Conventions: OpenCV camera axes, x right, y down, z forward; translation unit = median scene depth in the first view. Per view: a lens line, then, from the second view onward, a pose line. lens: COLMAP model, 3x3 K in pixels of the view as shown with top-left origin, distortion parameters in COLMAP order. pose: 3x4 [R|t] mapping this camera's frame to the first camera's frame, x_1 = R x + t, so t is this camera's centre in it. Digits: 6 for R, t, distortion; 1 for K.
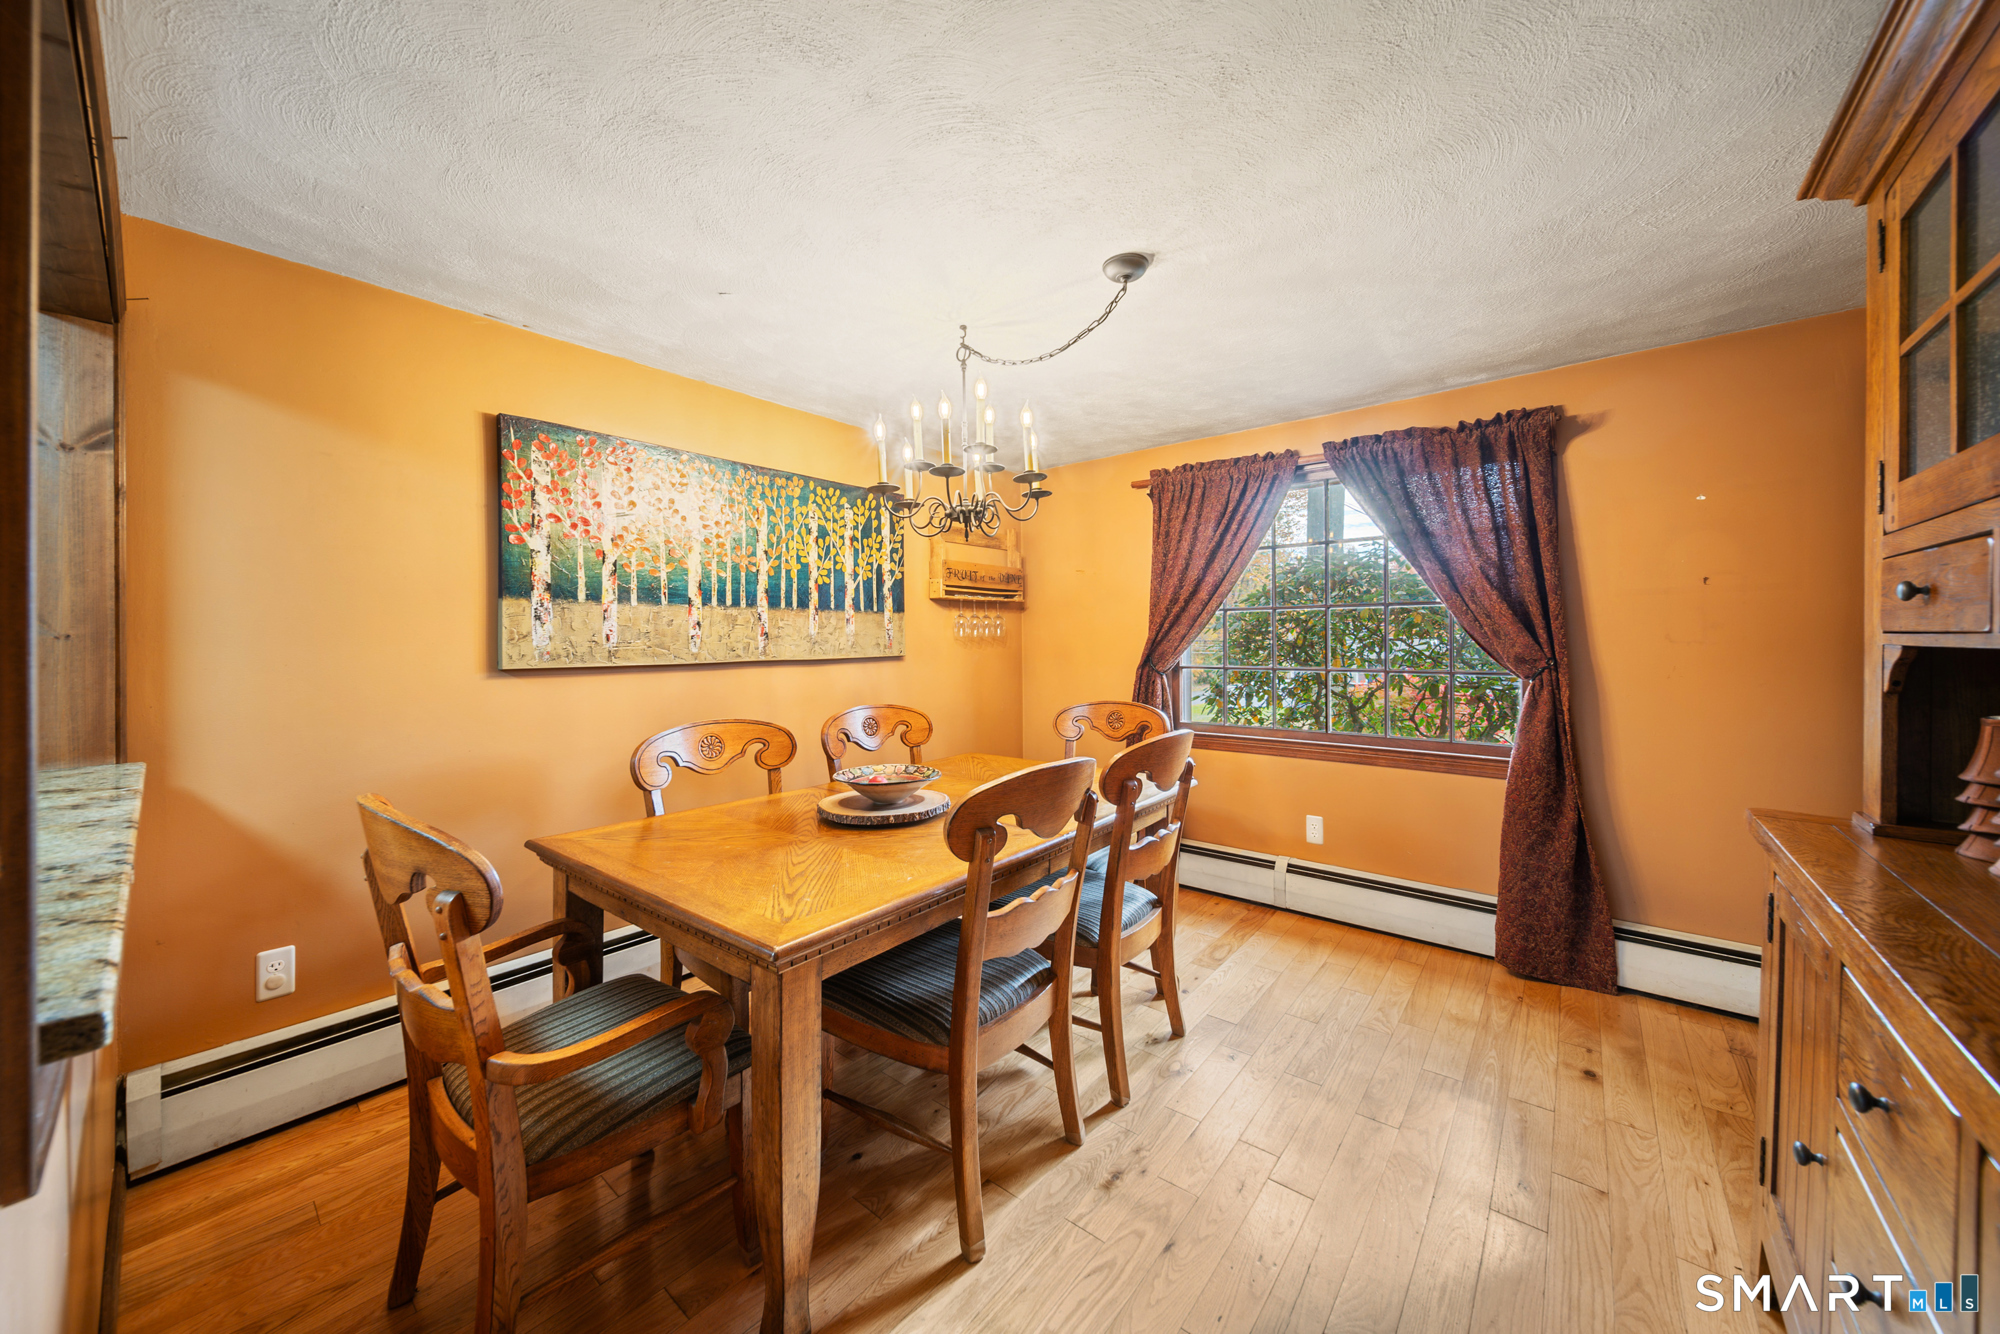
lens RADIAL K [[706.9, 0, 1000.0], [0, 706.9, 667.0], [0, 0, 1]] dist [-0.000357, 0.000000]
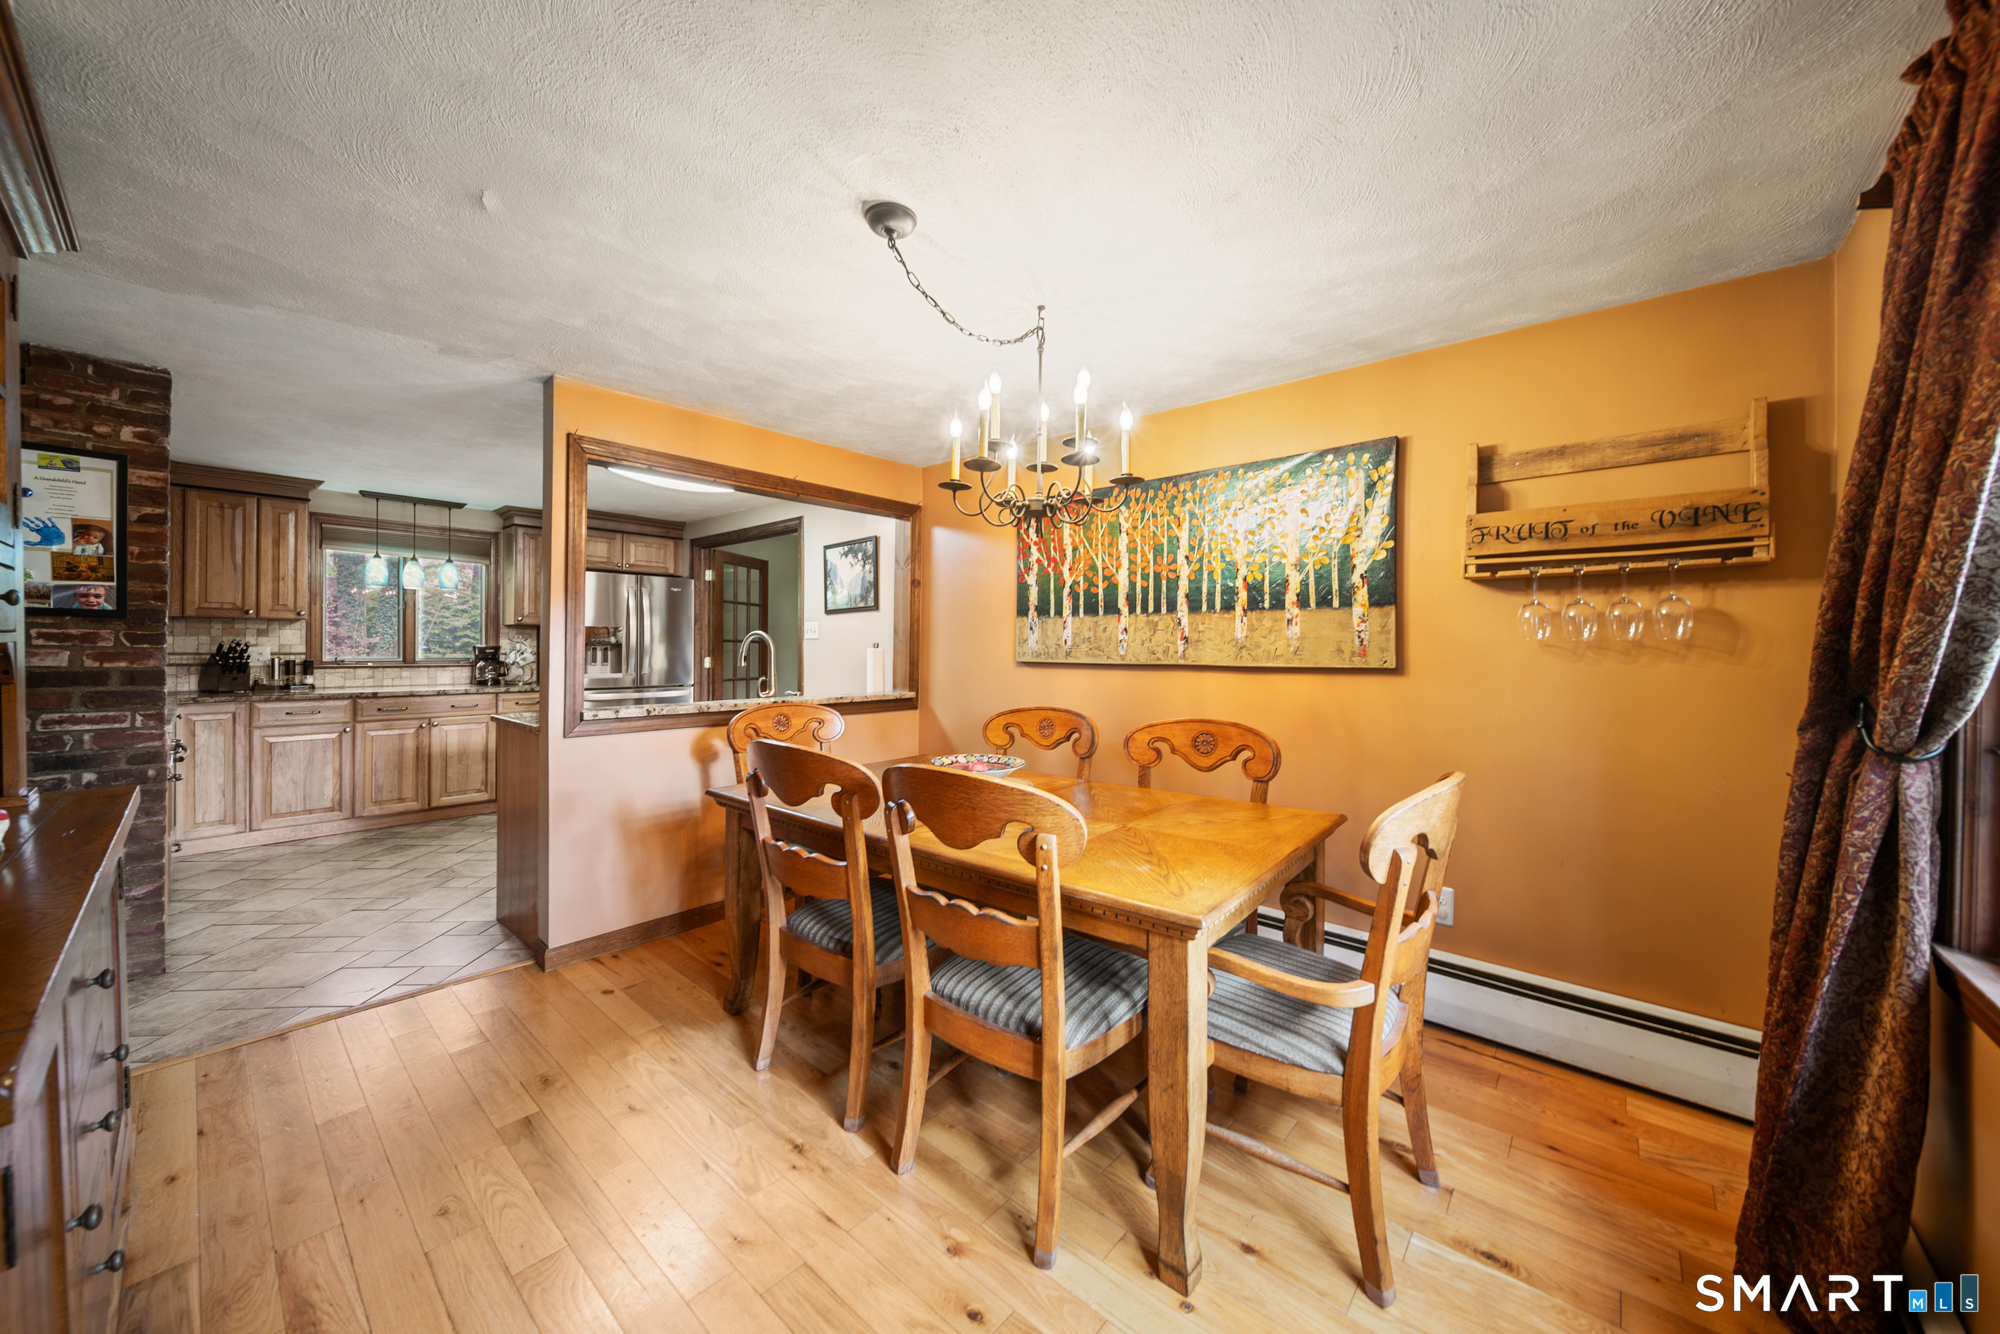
lens RADIAL K [[706.9, 0, 1000.0], [0, 706.9, 667.0], [0, 0, 1]] dist [-0.000357, 0.000000]
pose [[-0.014235, 0.030042, -0.999447, 0.686814], [-0.047161, 0.998416, 0.030683, -0.024606], [0.998786, 0.047572, -0.012796, 0.757979]]
